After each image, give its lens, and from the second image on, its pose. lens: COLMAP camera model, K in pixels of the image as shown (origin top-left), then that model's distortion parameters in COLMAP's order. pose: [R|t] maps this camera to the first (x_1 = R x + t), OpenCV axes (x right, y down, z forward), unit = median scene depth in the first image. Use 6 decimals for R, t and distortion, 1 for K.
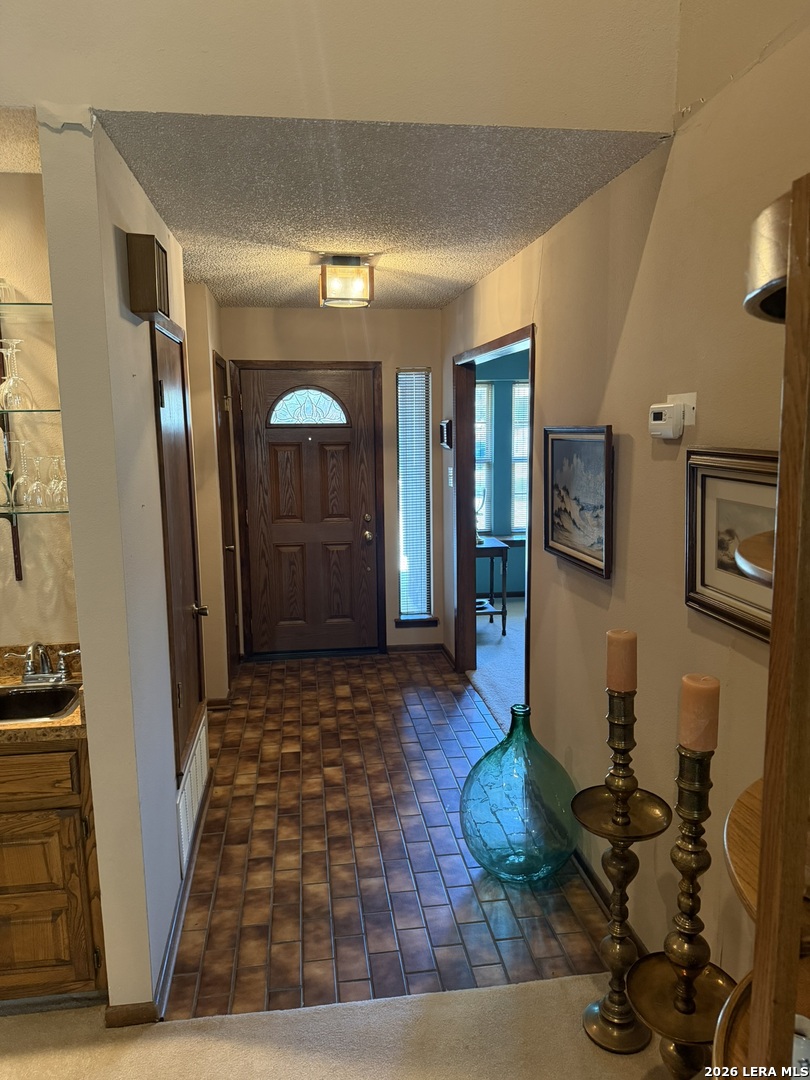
lens RADIAL K [[771.9, 0, 410.7], [0, 771.9, 538.1], [0, 0, 1]] dist [0.062647, -0.086411]
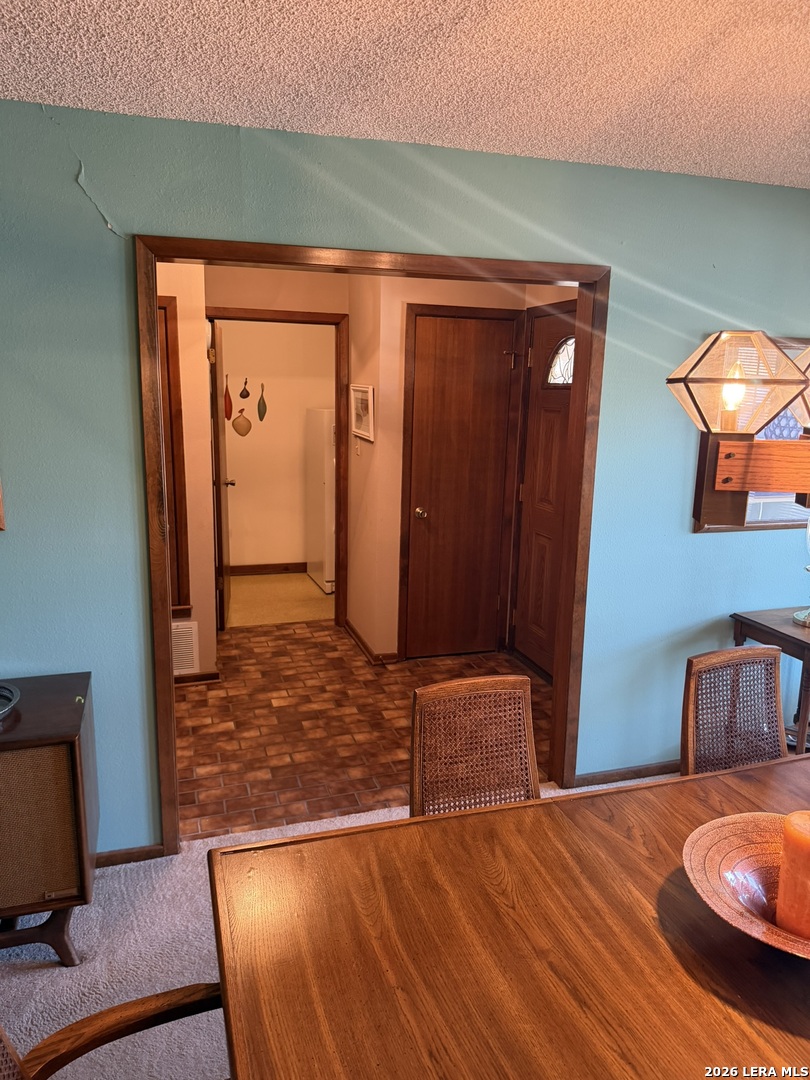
lens RADIAL K [[771.9, 0, 409.1], [0, 771.9, 538.9], [0, 0, 1]] dist [0.062647, -0.086411]
pose [[0.170159, 0.214600, -0.961765, 0.756328], [-0.178843, 0.966516, 0.184018, -0.139872], [0.969052, 0.140693, 0.202842, 0.890263]]
